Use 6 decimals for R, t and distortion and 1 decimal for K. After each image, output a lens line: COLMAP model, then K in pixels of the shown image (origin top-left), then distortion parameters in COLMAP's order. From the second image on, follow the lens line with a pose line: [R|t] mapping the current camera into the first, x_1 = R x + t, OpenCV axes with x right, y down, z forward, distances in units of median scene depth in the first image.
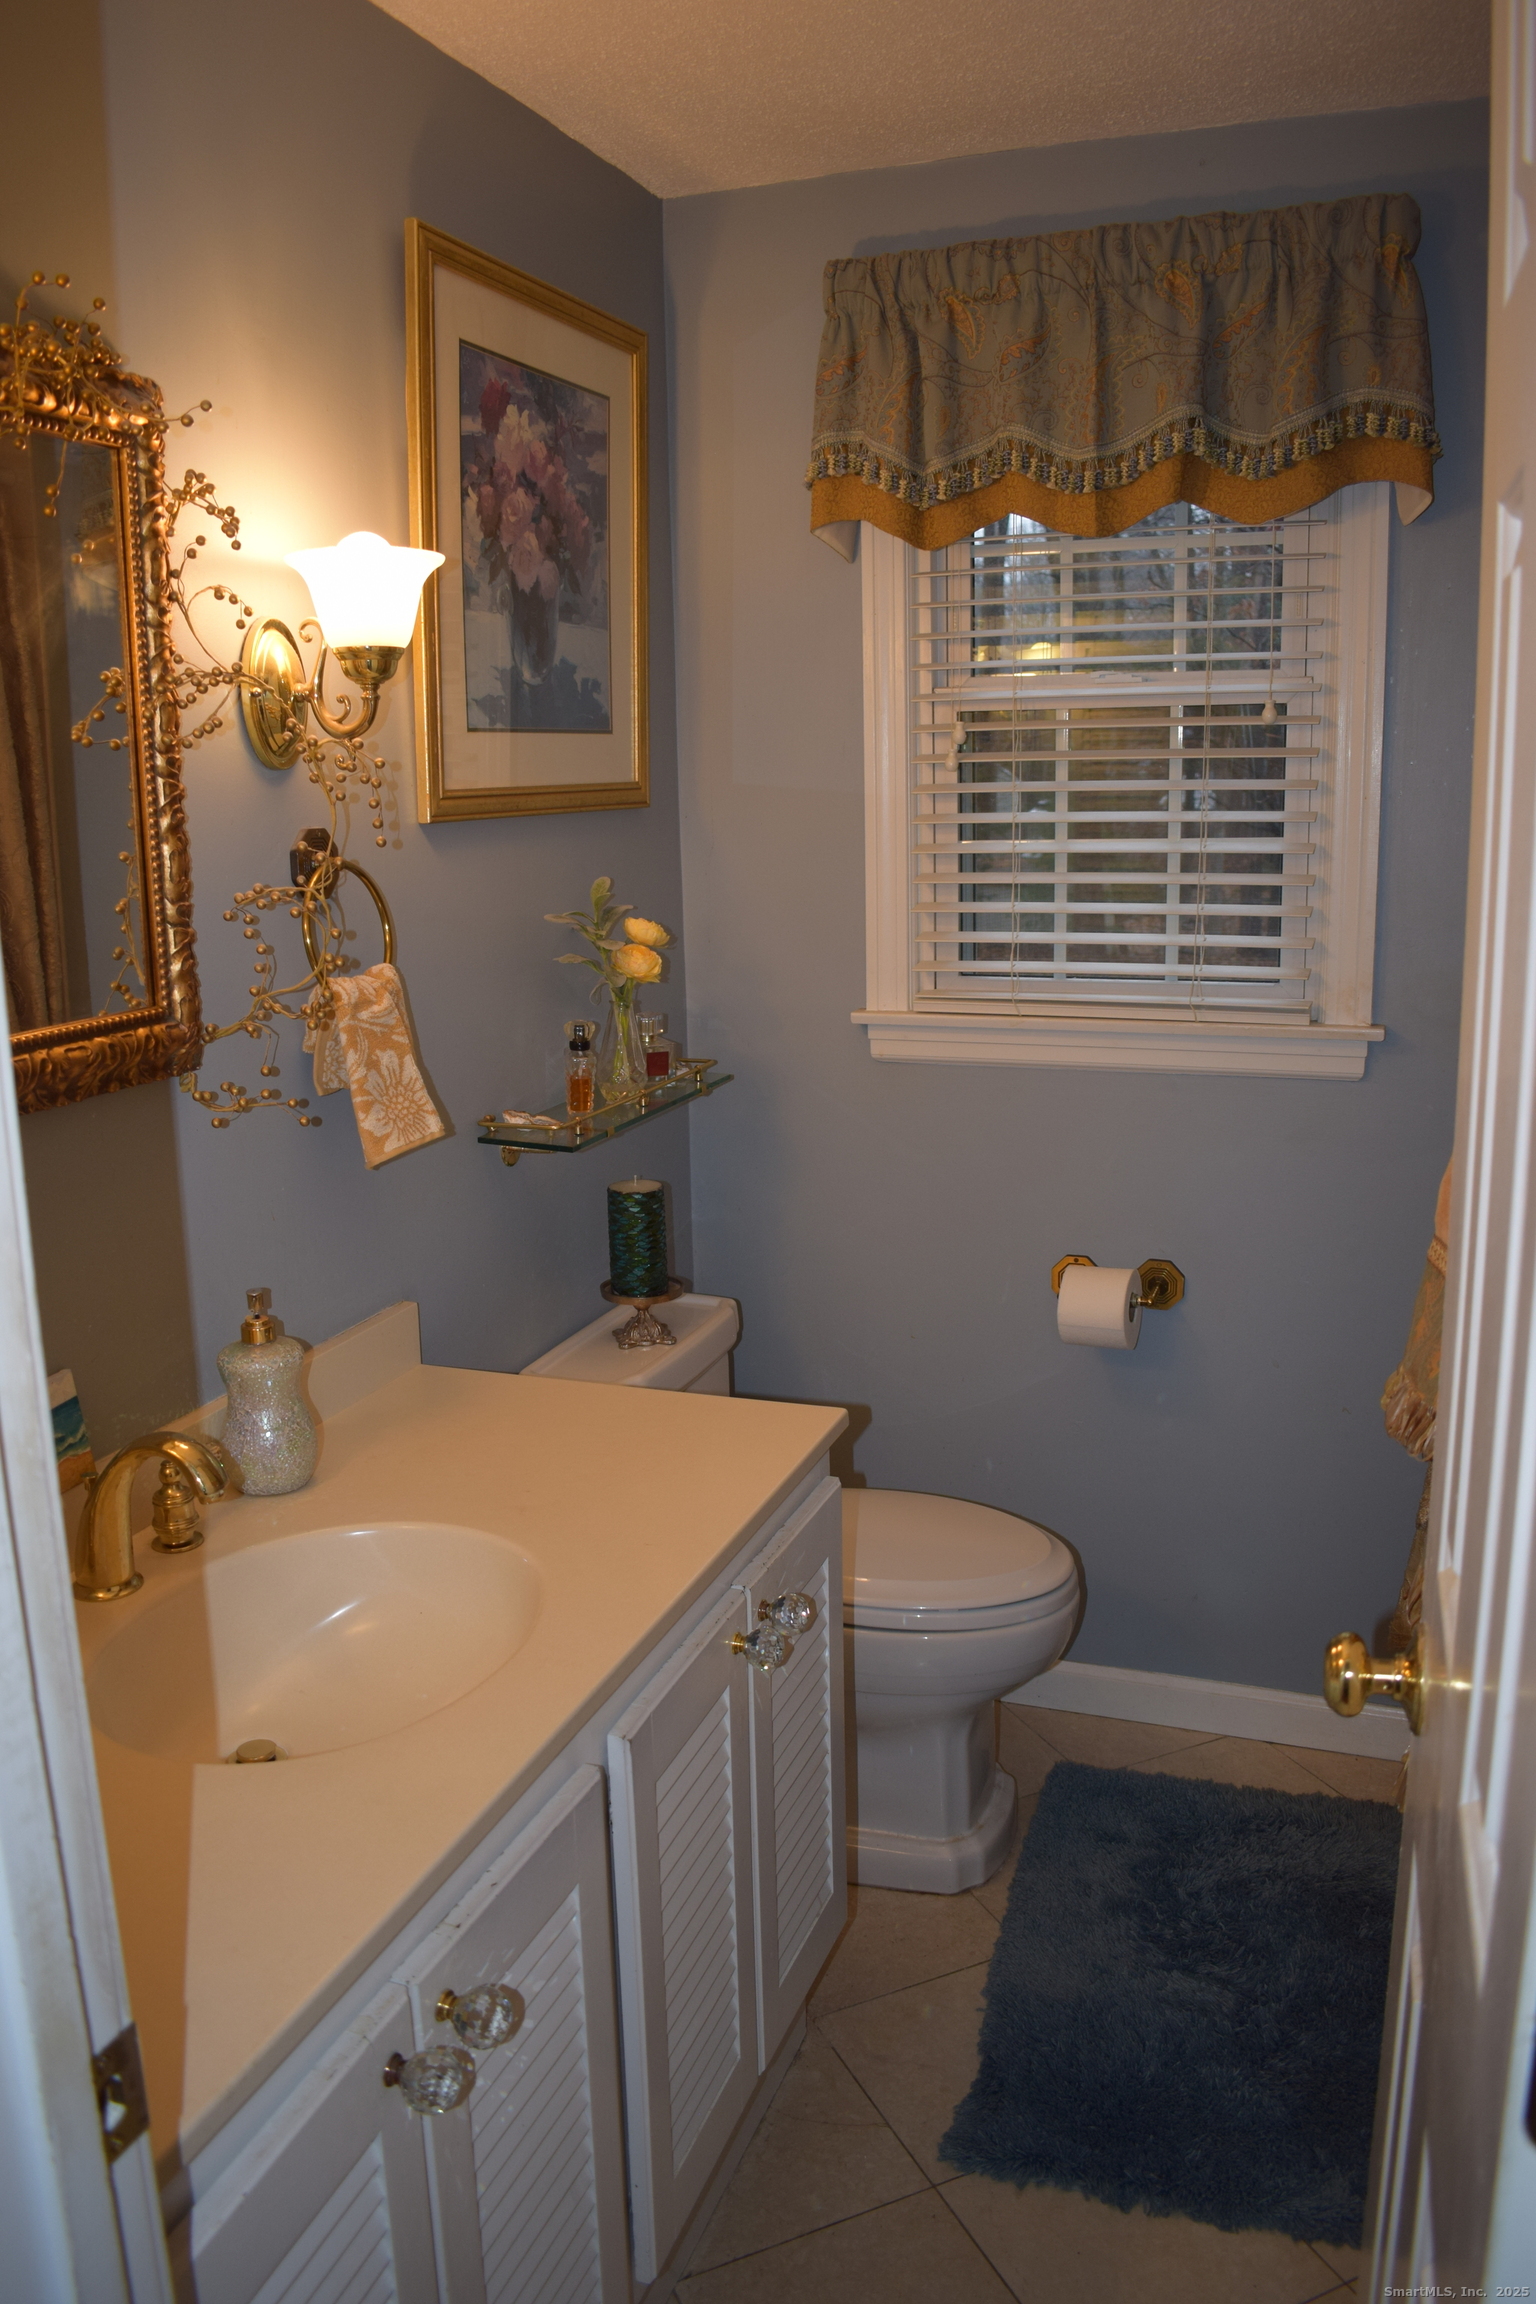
lens RADIAL K [[1801.0, 0, 774.2], [0, 1801.0, 1151.1], [0, 0, 1]] dist [-0.012944, -0.002290]
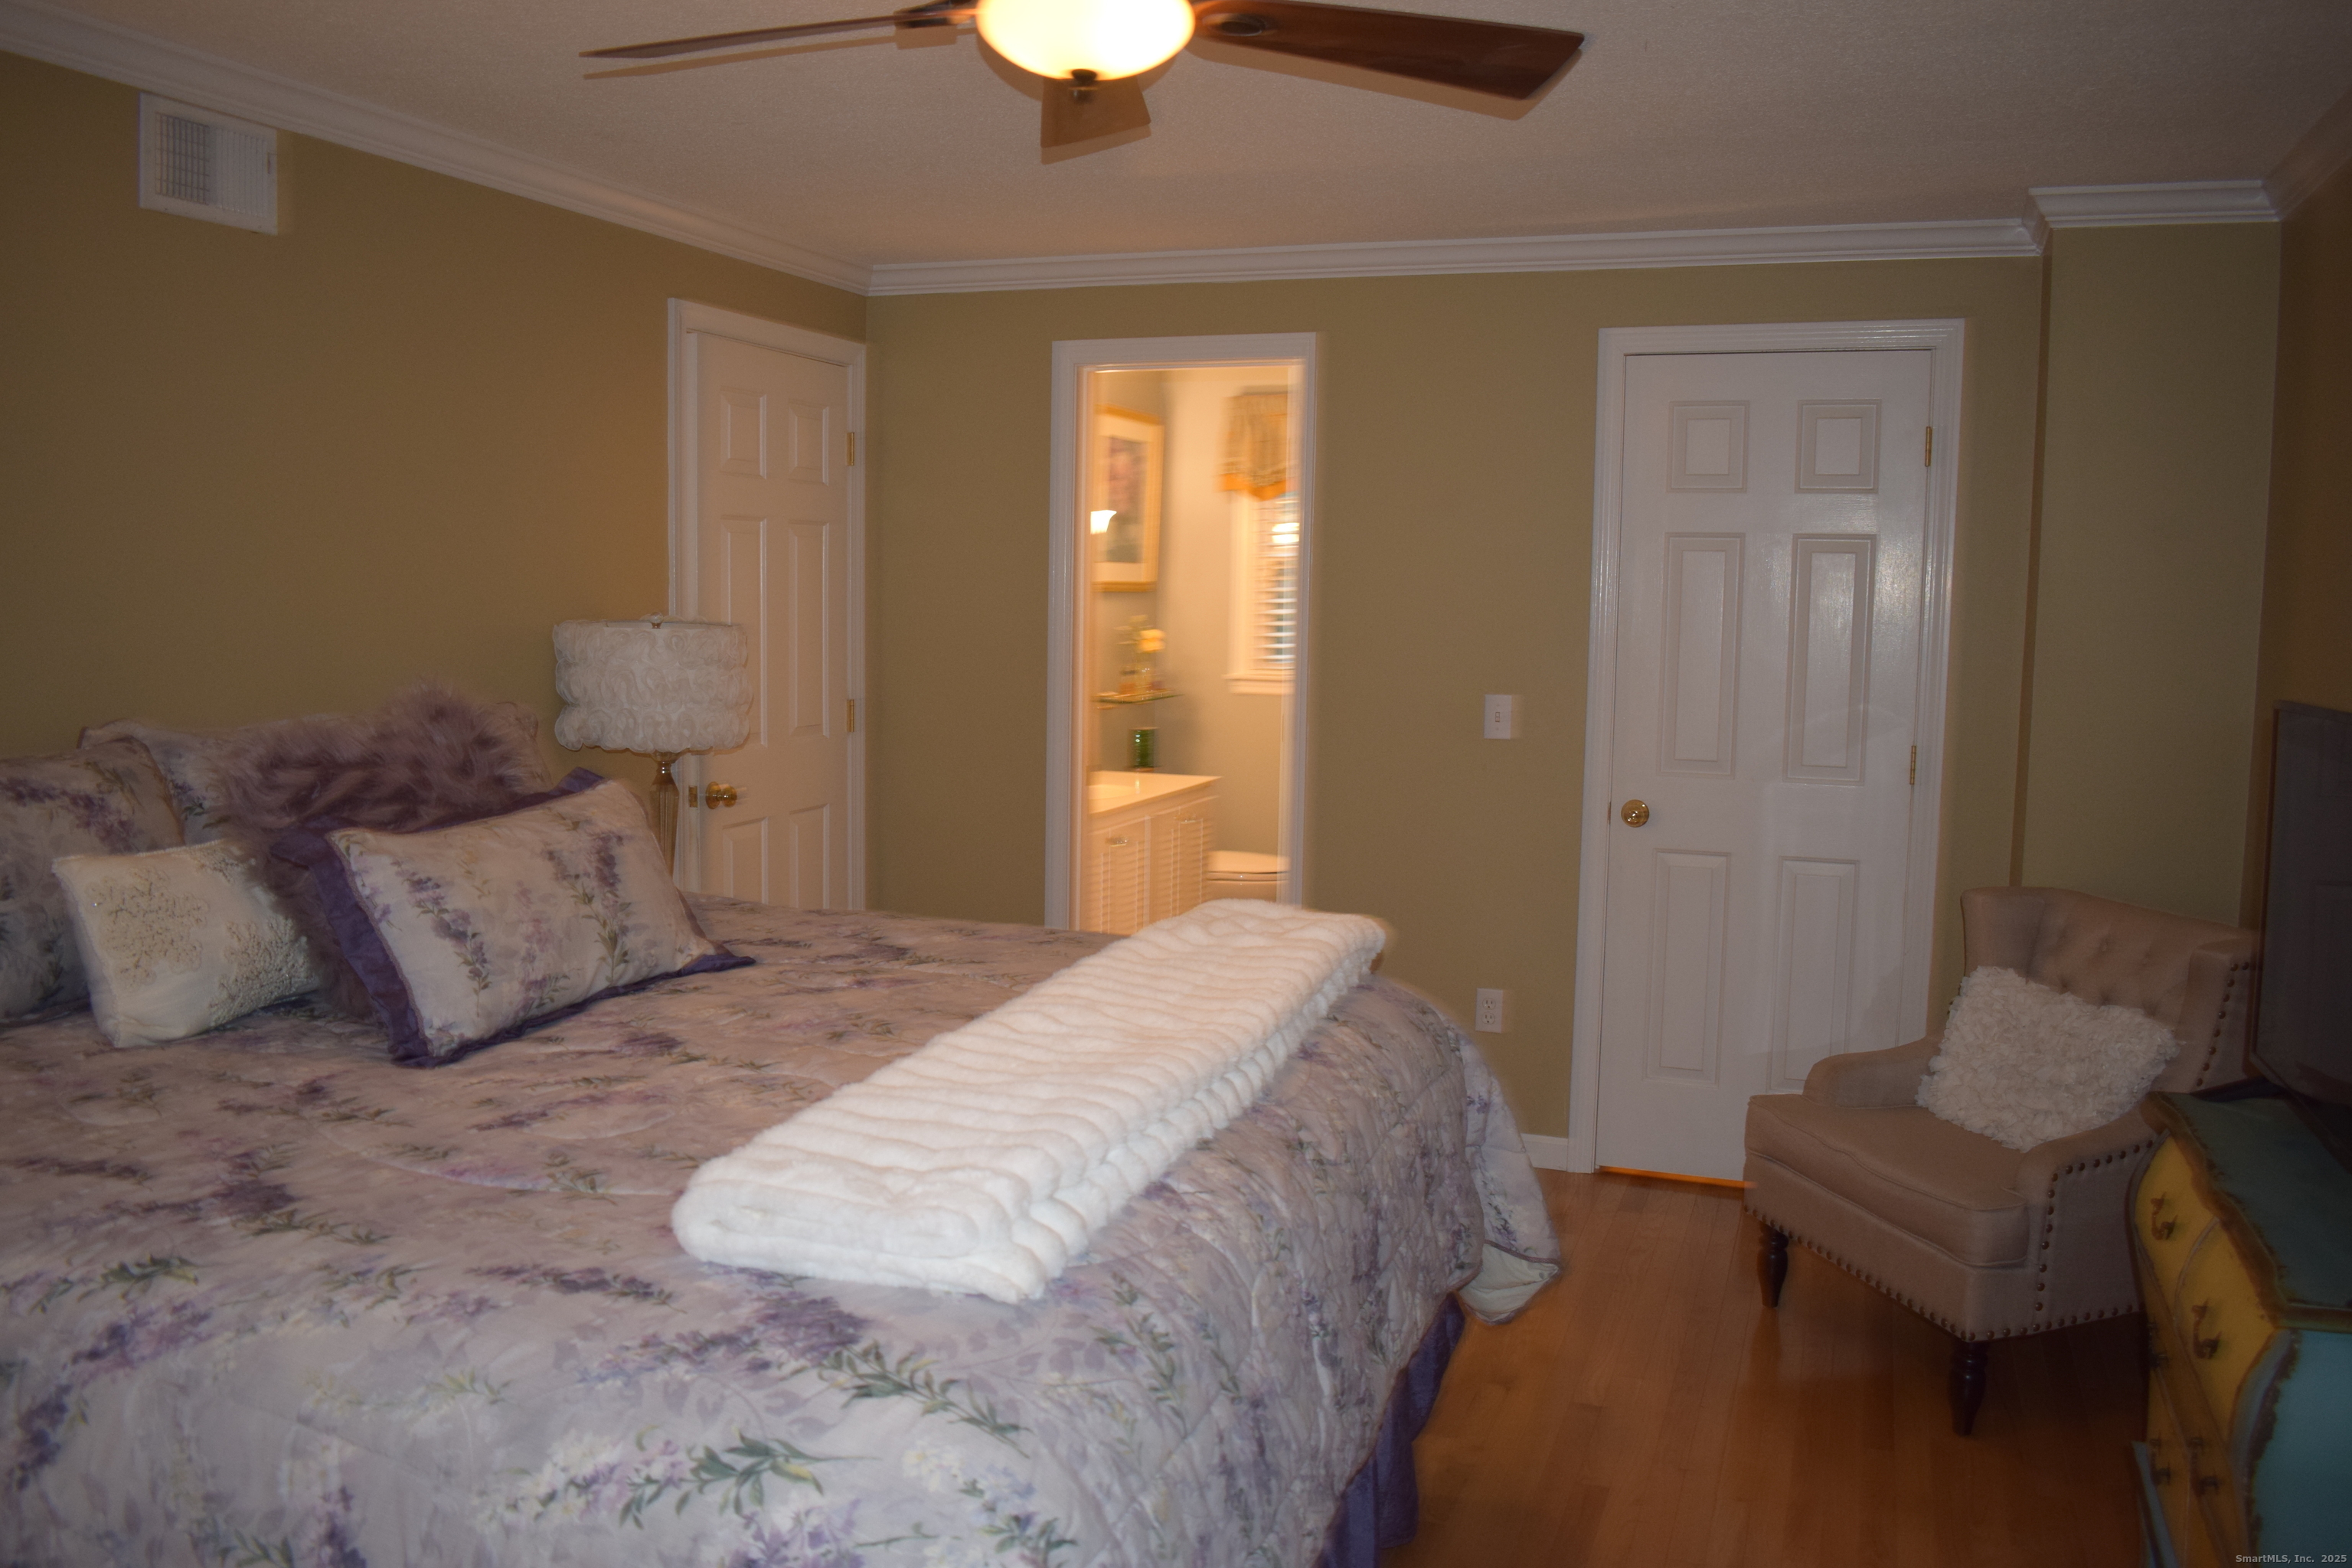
lens RADIAL K [[1838.5, 0, 1172.8], [0, 1838.5, 782.0], [0, 0, 1]] dist [-0.012944, -0.002290]
pose [[0.999353, 0.035476, 0.005939, -0.053082], [-0.034834, 0.995674, -0.086138, 0.339908], [-0.008970, 0.085875, 0.996266, -1.757922]]
